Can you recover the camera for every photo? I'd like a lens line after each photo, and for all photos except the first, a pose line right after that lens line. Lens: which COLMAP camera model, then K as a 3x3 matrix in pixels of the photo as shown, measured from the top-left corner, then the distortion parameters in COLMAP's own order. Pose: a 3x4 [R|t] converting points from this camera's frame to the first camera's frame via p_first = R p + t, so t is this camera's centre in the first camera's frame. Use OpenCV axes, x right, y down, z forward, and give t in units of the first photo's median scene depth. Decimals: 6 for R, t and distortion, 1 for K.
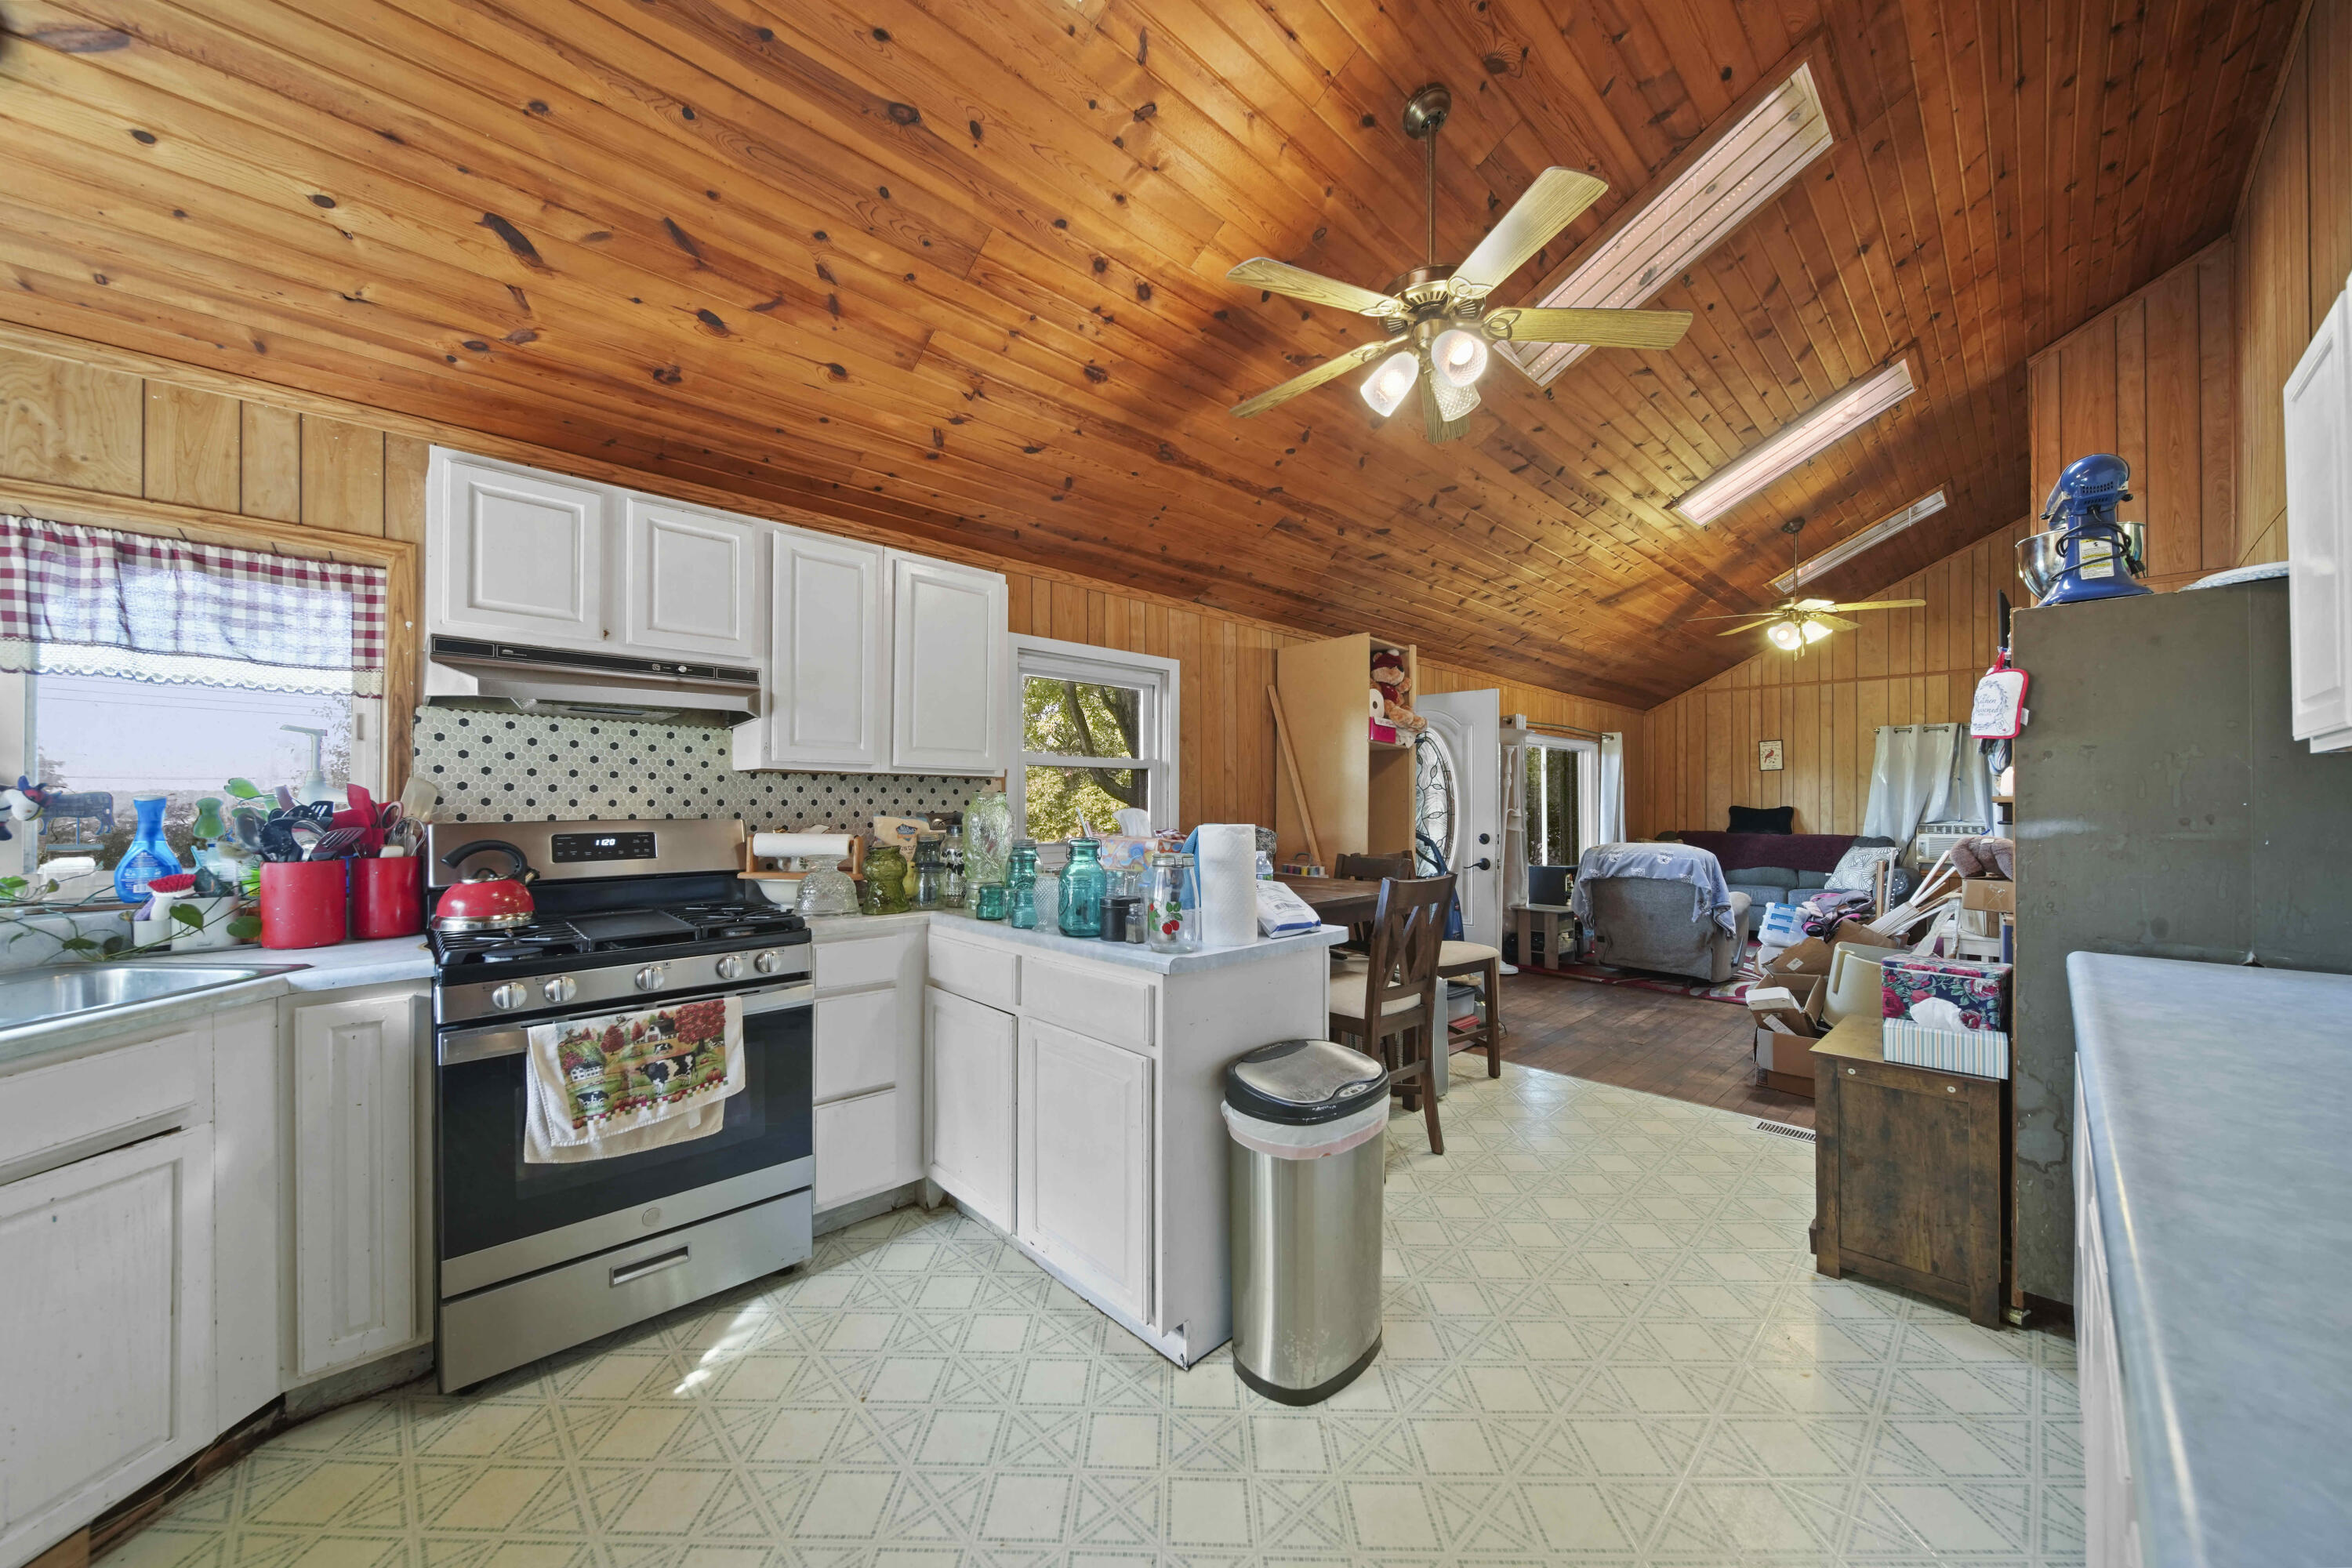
lens RADIAL K [[835.2, 0, 1166.5], [0, 835.2, 790.6], [0, 0, 1]] dist [-0.001058, -0.000243]
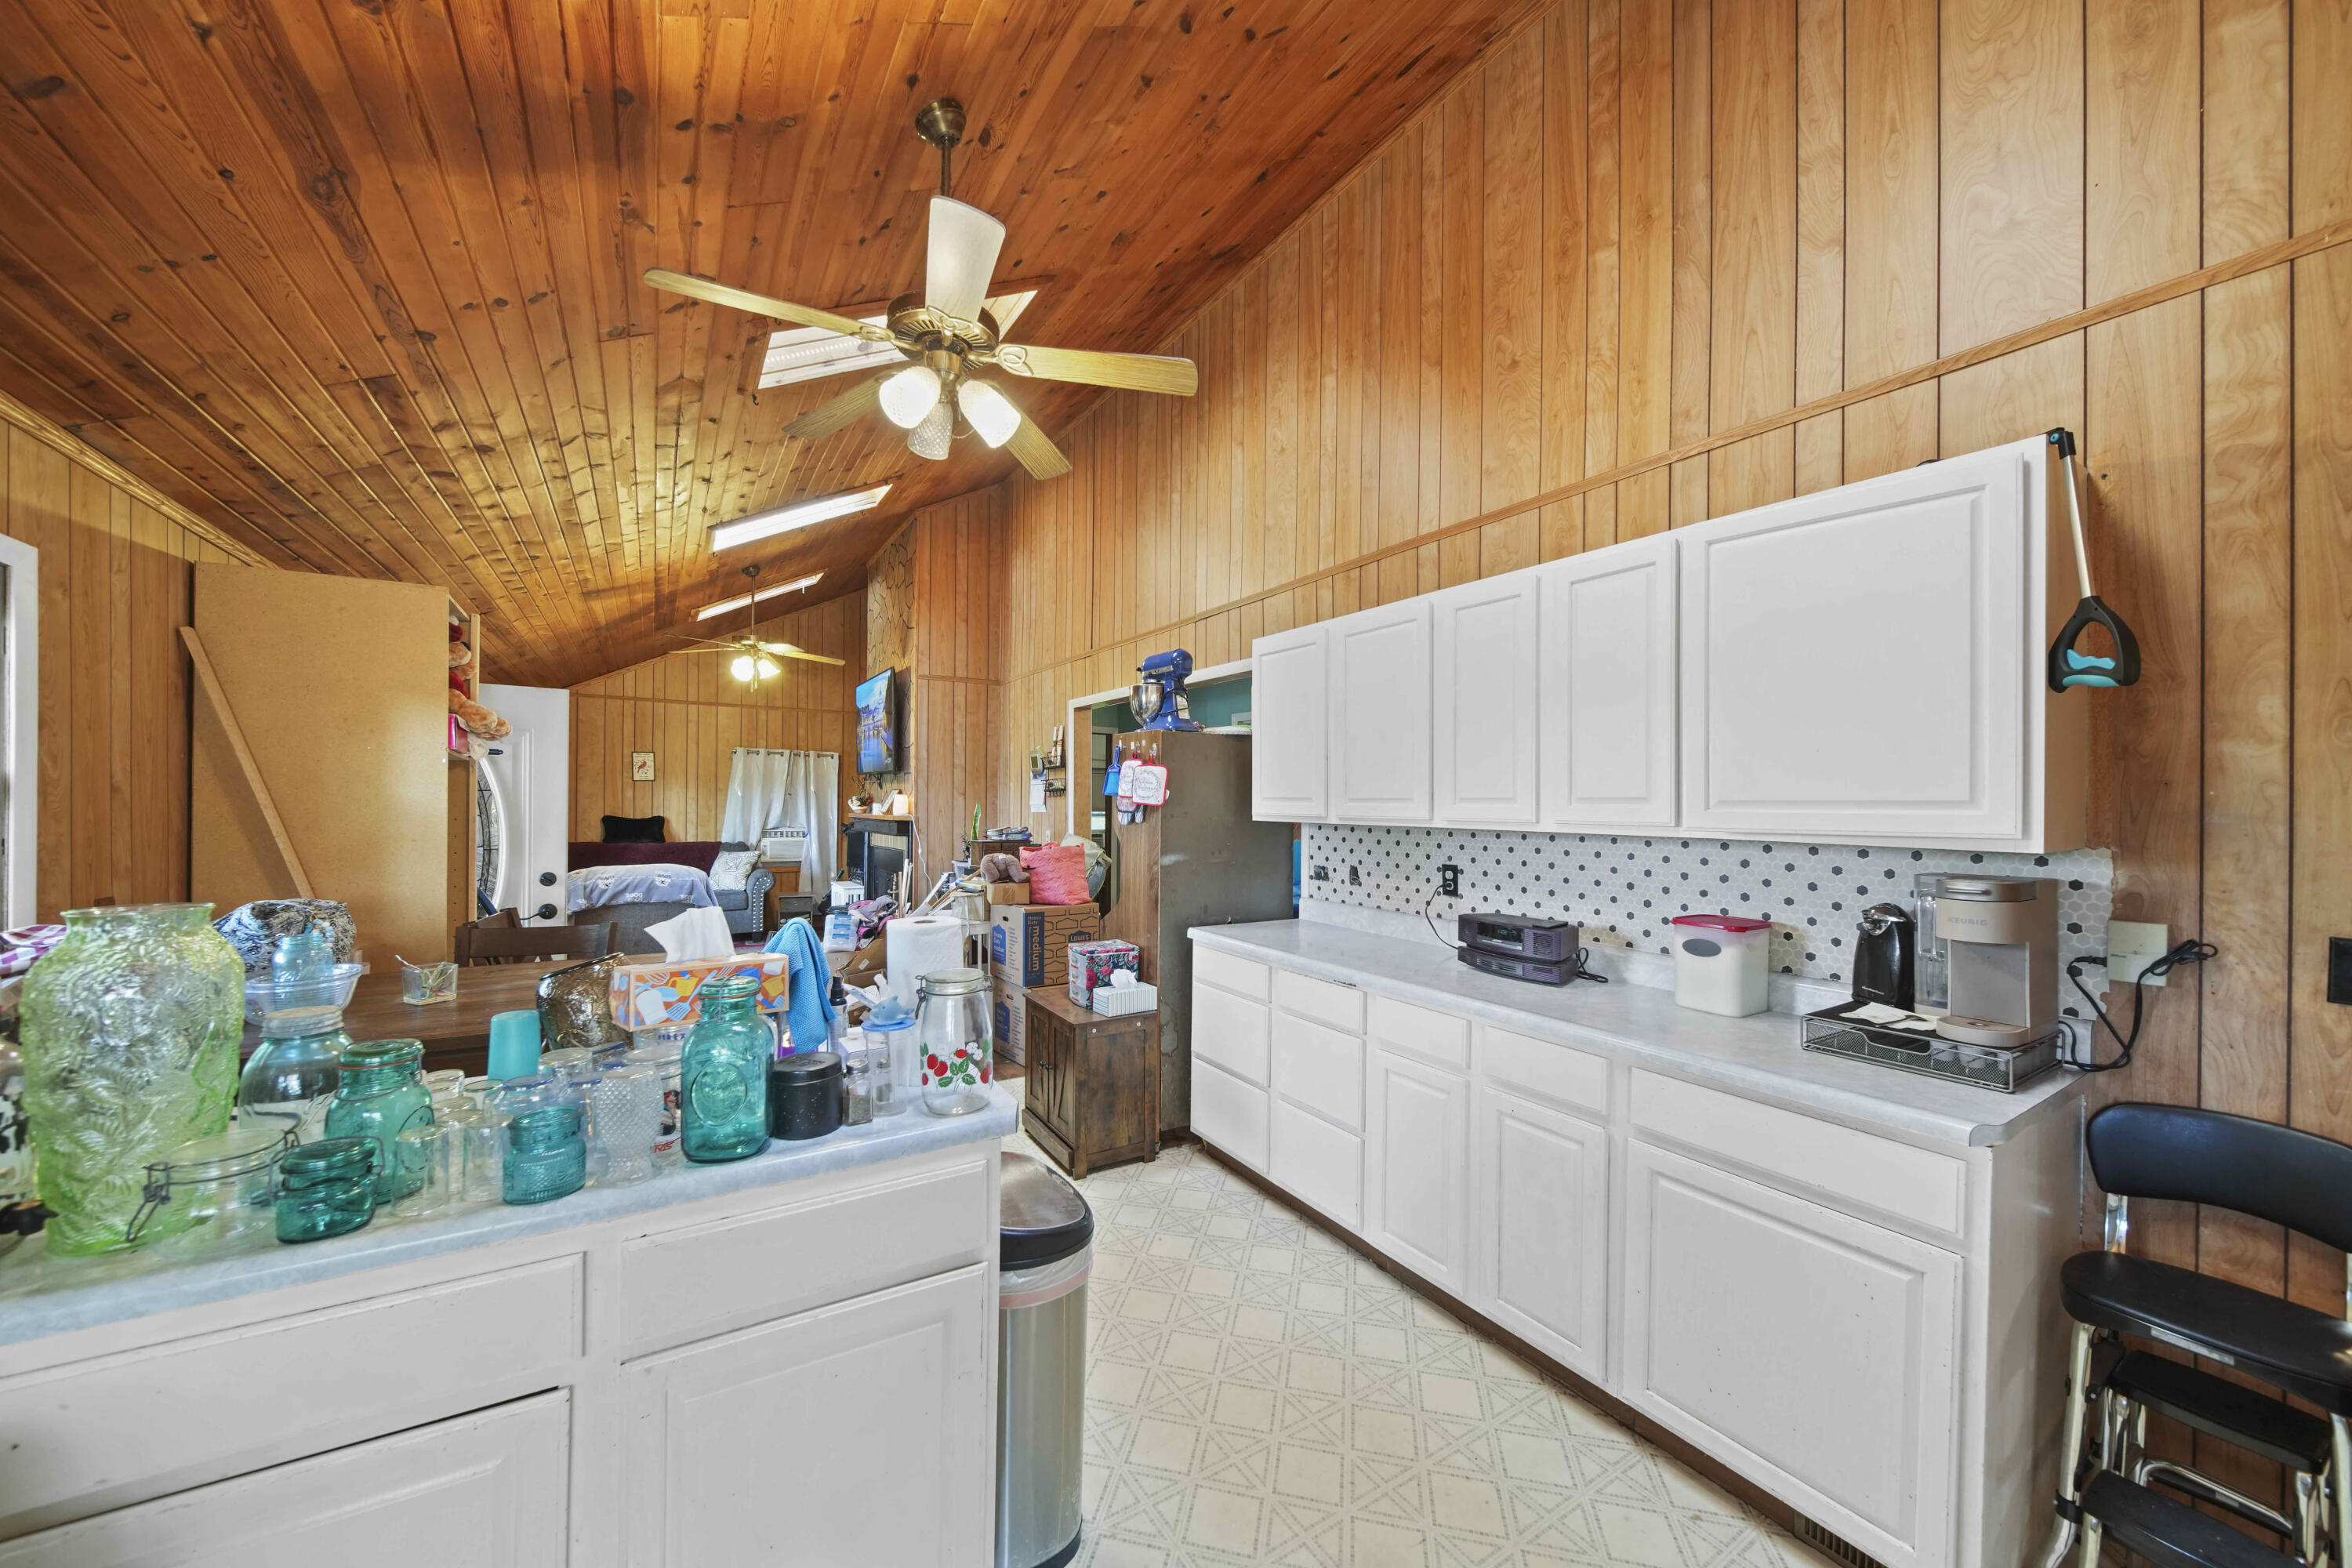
lens RADIAL K [[835.2, 0, 1166.5], [0, 835.2, 790.6], [0, 0, 1]] dist [-0.001058, -0.000243]
pose [[0.198211, 0.015142, 0.980042, -0.521253], [-0.026696, 0.999593, -0.010045, -0.062861], [-0.979796, -0.024172, 0.198534, 0.528437]]
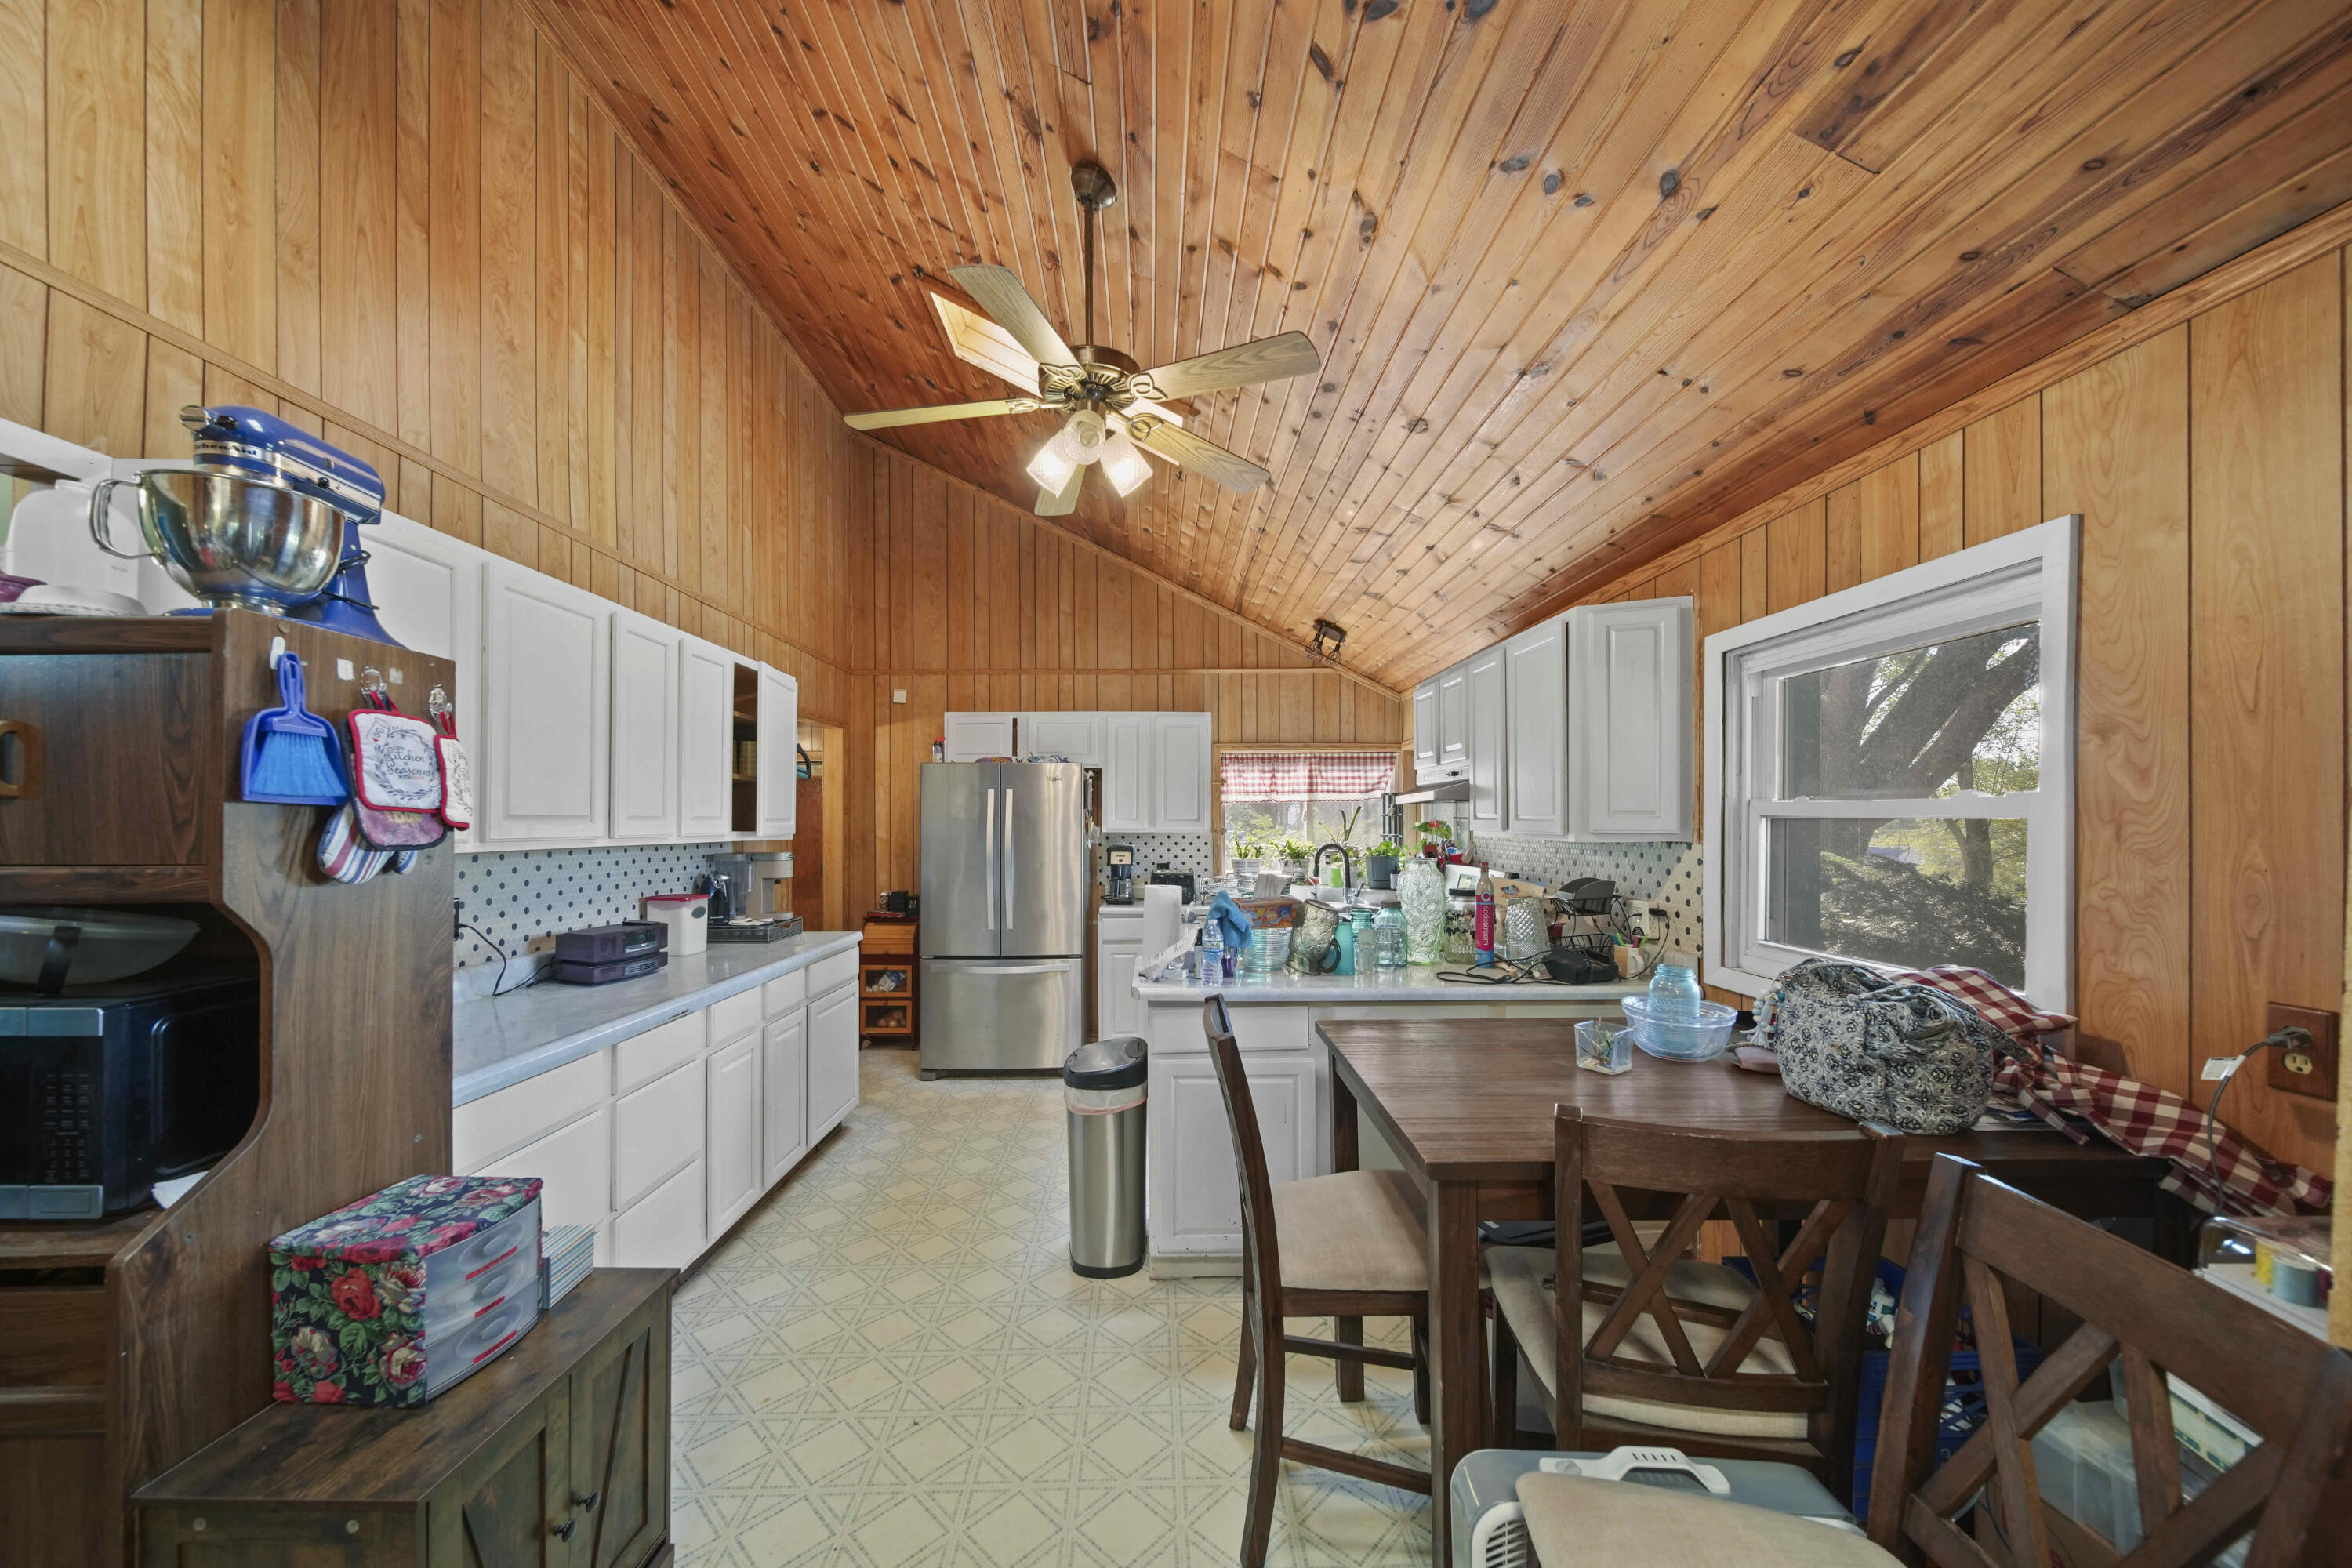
lens RADIAL K [[825.1, 0, 1167.6], [0, 825.1, 820.8], [0, 0, 1]] dist [-0.000461, -0.000073]
pose [[-0.678164, -0.001801, -0.734909, 0.867212], [0.015760, 0.999731, -0.016993, -0.039068], [0.734742, -0.023106, -0.677953, 1.592596]]
